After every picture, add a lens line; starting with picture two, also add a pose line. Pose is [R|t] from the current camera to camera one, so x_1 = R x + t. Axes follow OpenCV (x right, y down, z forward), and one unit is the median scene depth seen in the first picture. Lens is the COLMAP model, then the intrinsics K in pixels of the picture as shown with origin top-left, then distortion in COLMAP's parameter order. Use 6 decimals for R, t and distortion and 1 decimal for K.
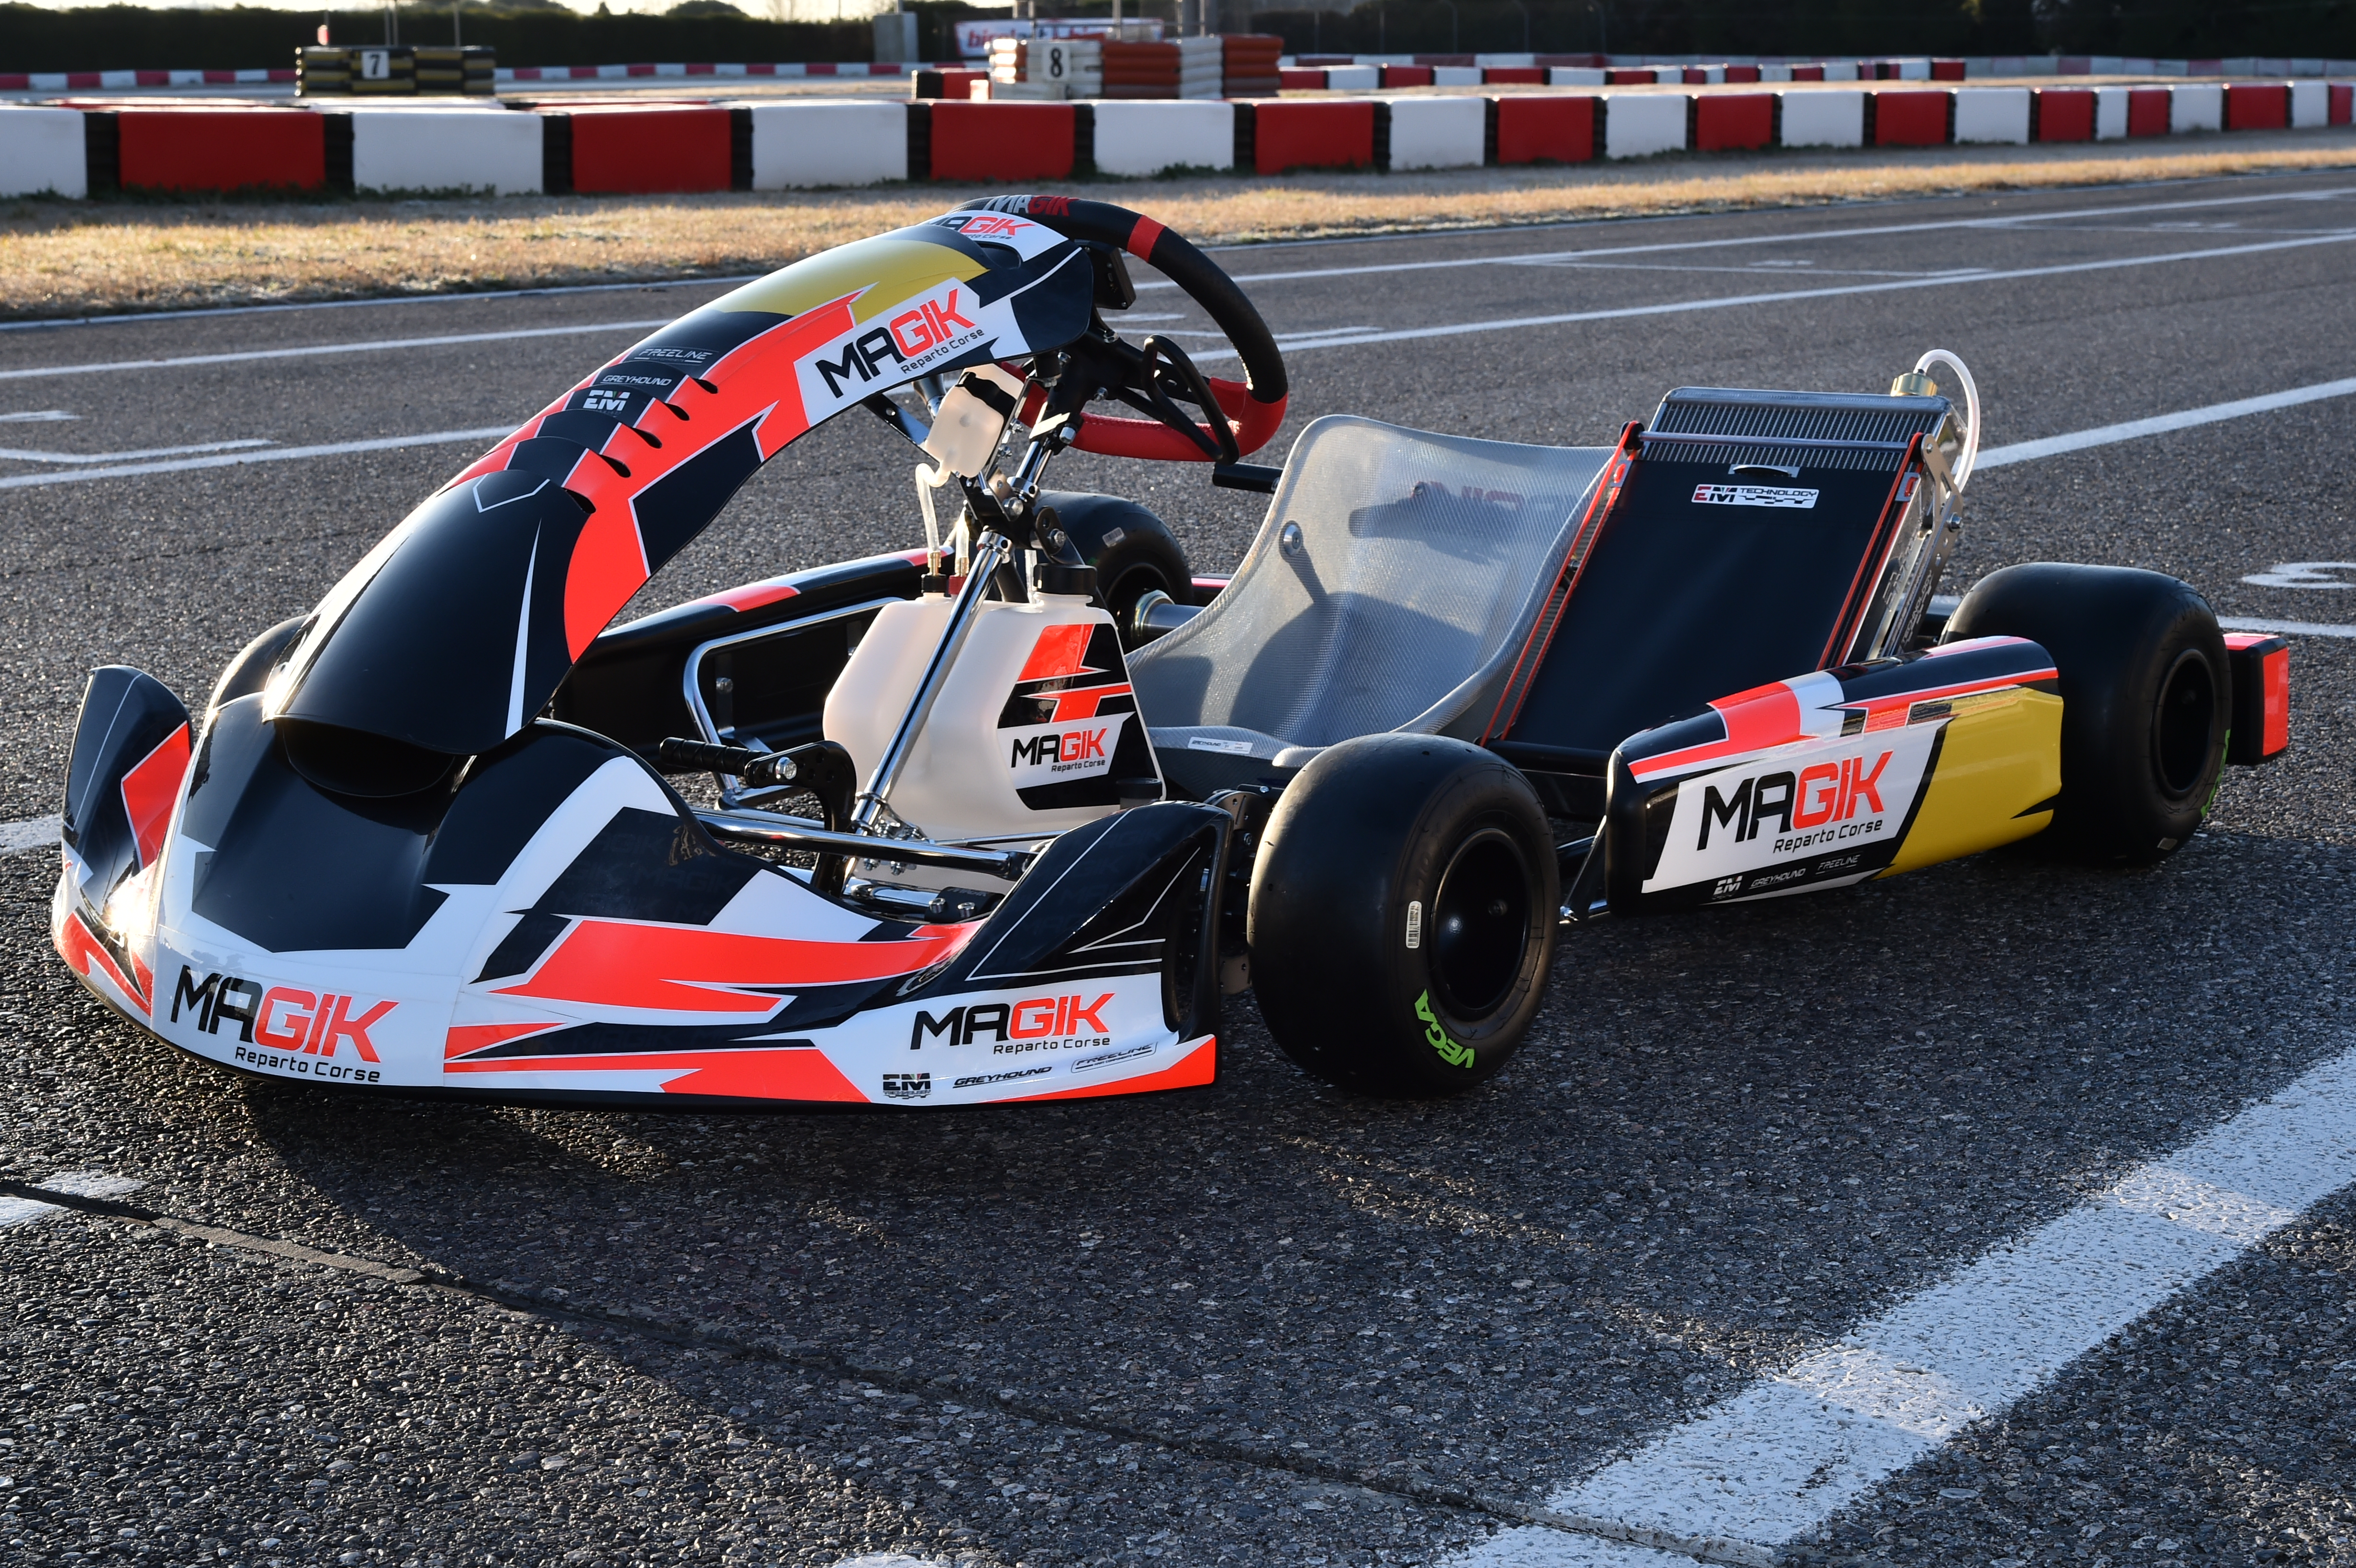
lens RADIAL K [[3902.0, 0, 1145.4], [0, 3902.0, 803.8], [0, 0, 1]] dist [-0.025861, 0.000000]
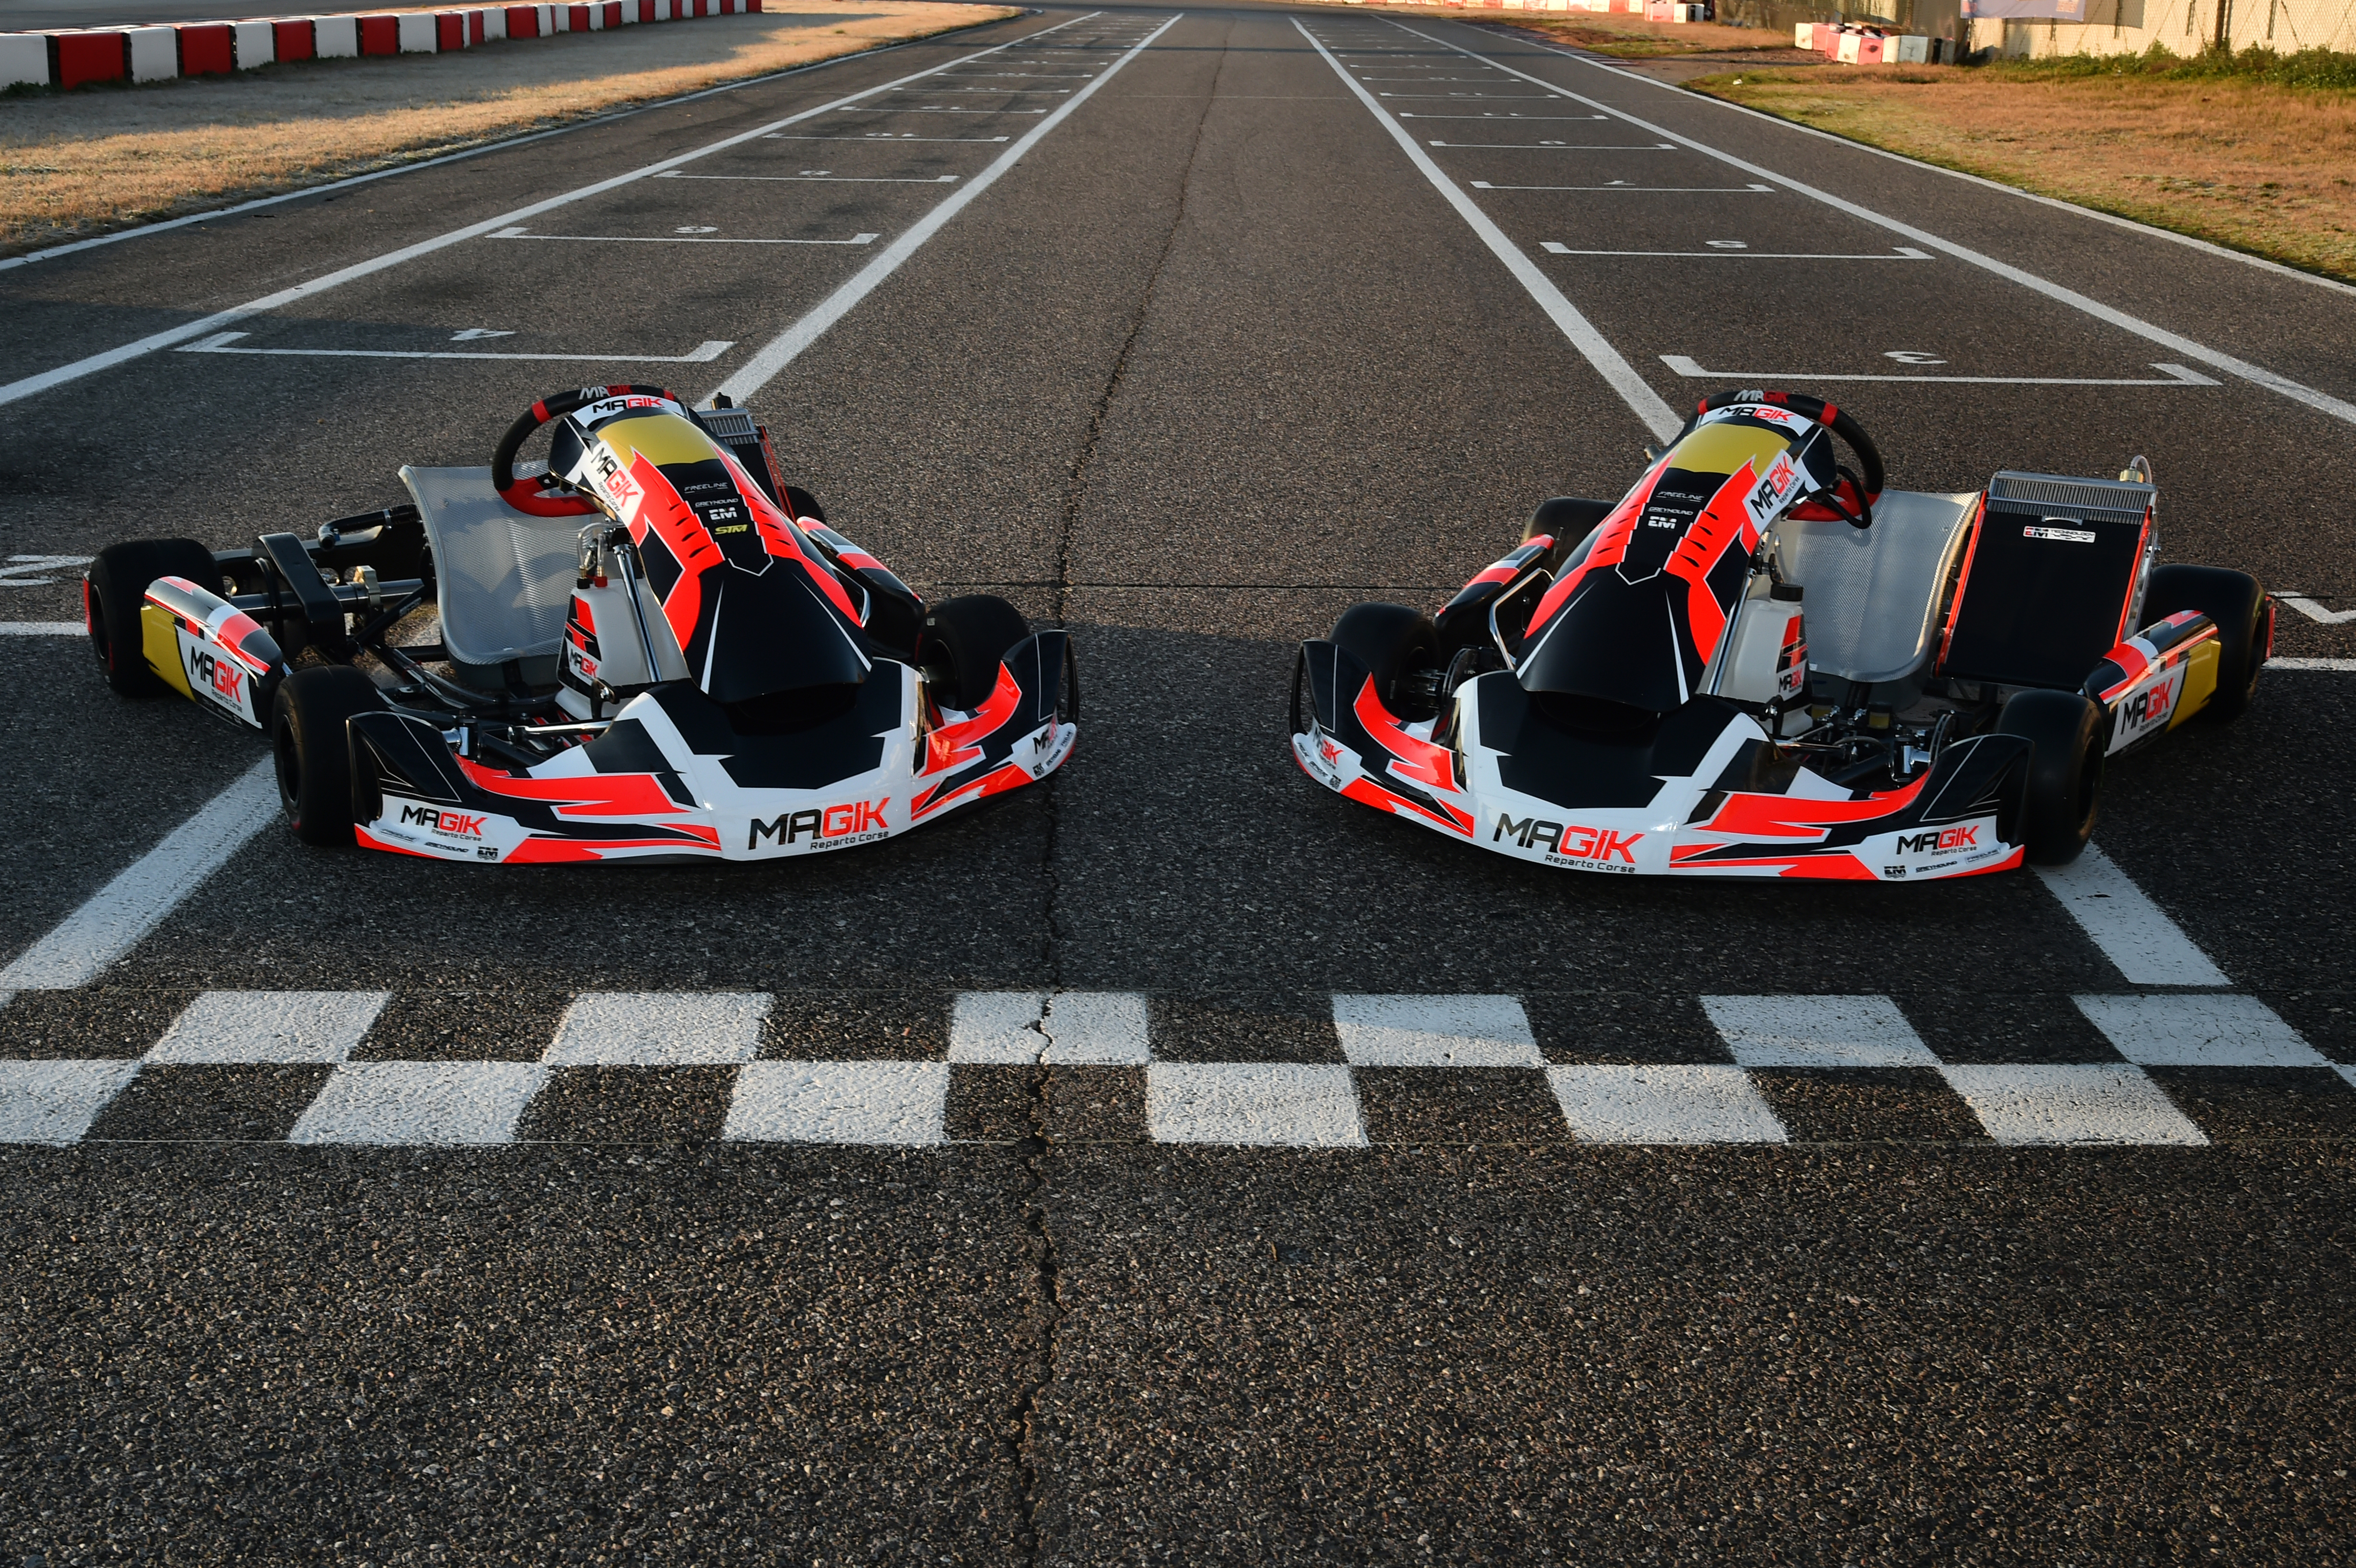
lens RADIAL K [[2724.0, 0, 1162.2], [0, 2724.0, 764.6], [0, 0, 1]] dist [-0.028107, 0.000000]
pose [[0.990257, -0.016158, 0.138314, -0.588008], [0.002945, 0.995453, 0.095206, -0.115820], [-0.139223, -0.093871, 0.985802, -0.382575]]
